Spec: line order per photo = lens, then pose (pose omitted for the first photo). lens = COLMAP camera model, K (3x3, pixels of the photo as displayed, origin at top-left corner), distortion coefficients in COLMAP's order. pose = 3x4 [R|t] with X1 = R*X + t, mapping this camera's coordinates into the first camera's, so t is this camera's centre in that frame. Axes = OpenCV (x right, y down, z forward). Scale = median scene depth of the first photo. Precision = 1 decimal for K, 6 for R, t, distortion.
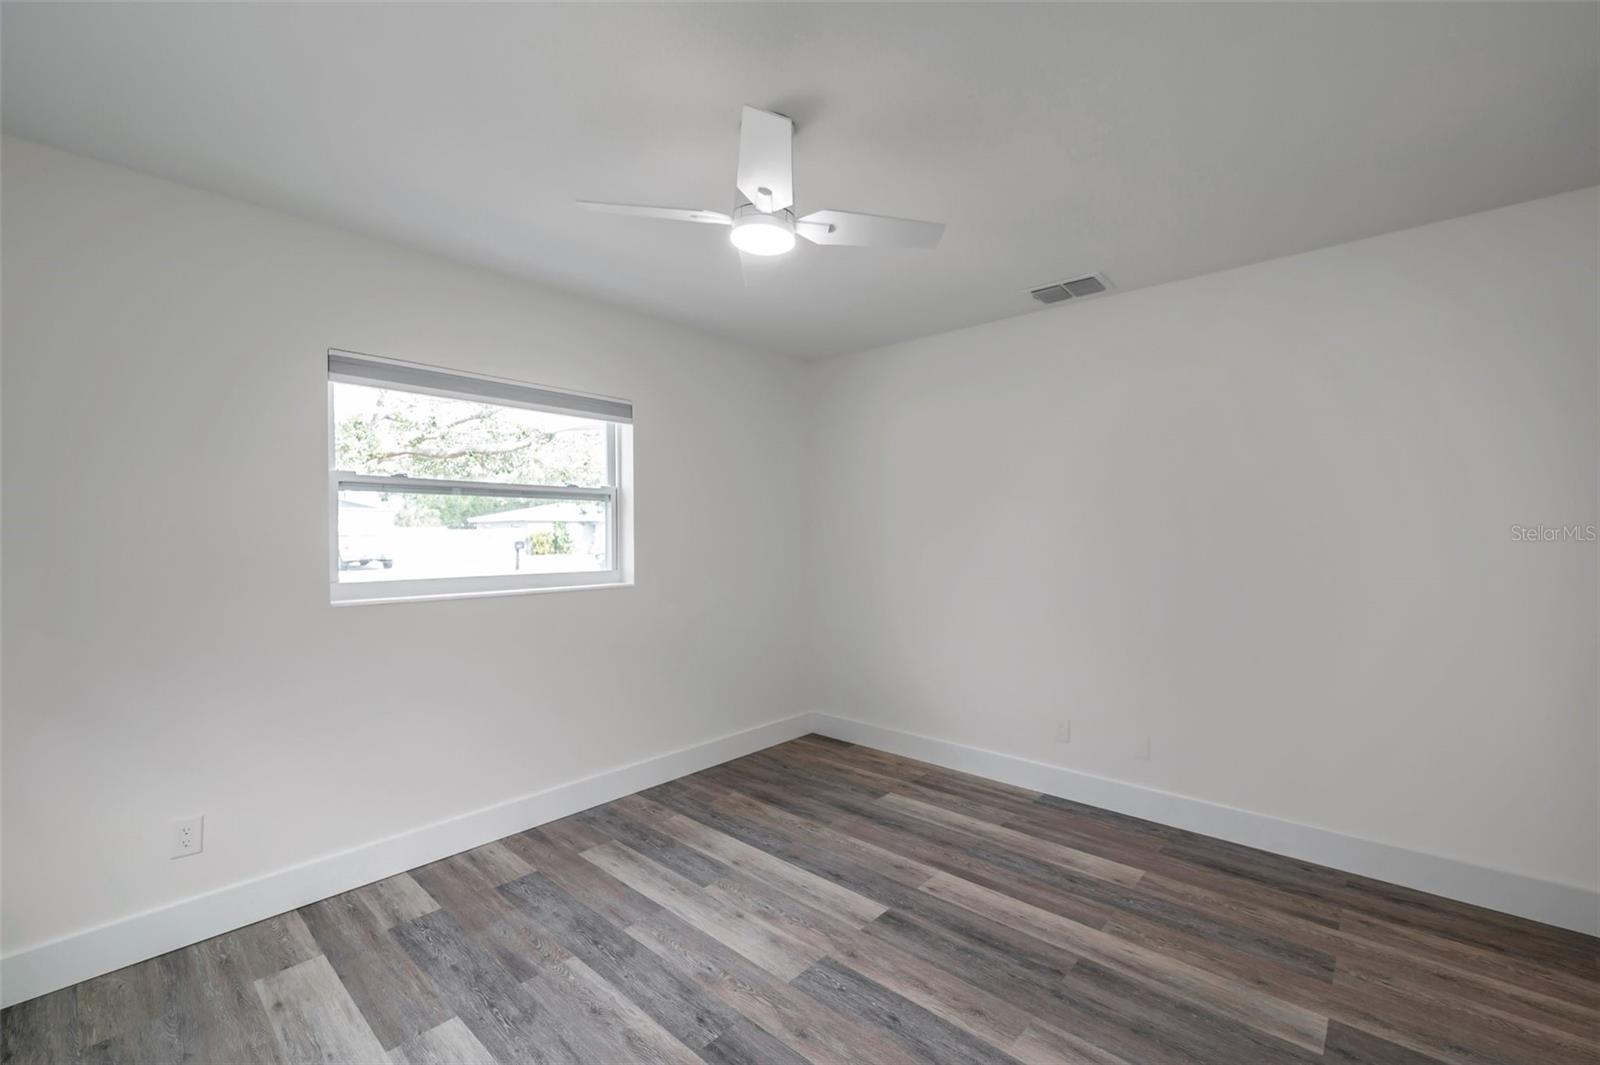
lens RADIAL K [[671.7, 0, 801.8], [0, 671.7, 522.1], [0, 0, 1]] dist [0.002235, -0.000005]
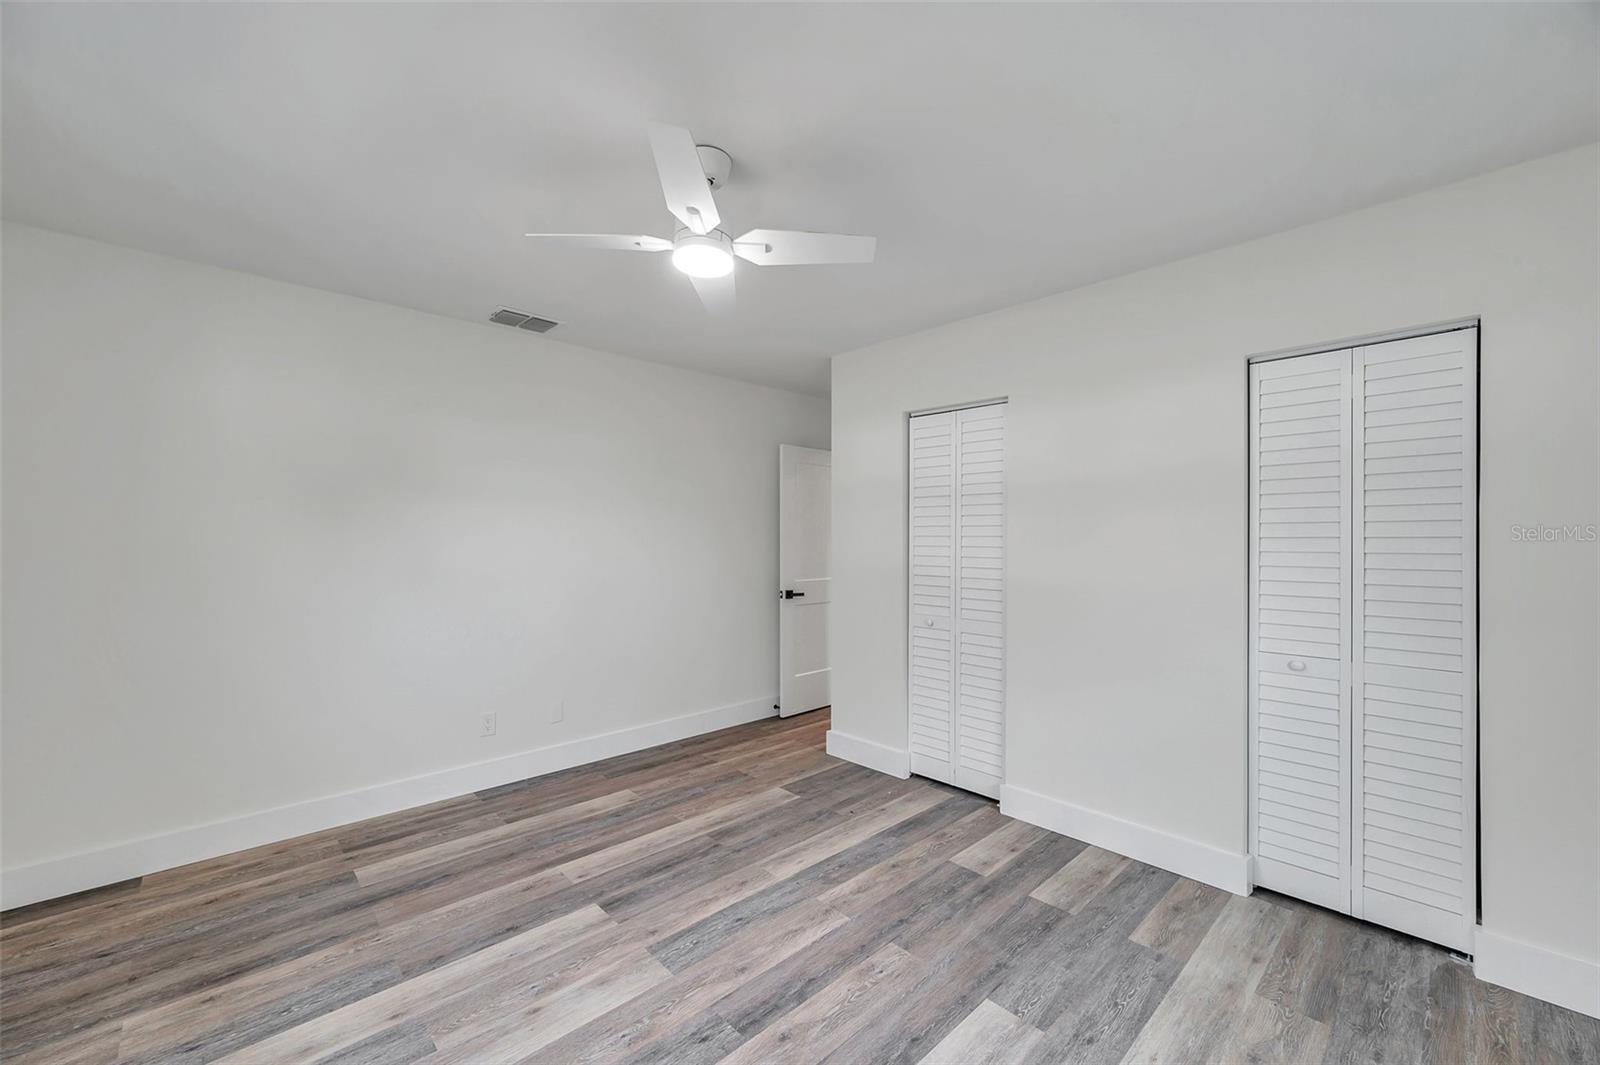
lens RADIAL K [[631.9, 0, 800.0], [0, 631.9, 532.5], [0, 0, 1]] dist [-0.001588, 0.000100]
pose [[0.082994, 0.013156, 0.996463, -0.738669], [-0.017181, 0.999783, -0.011769, 0.010271], [-0.996402, -0.016144, 0.083202, 0.556171]]
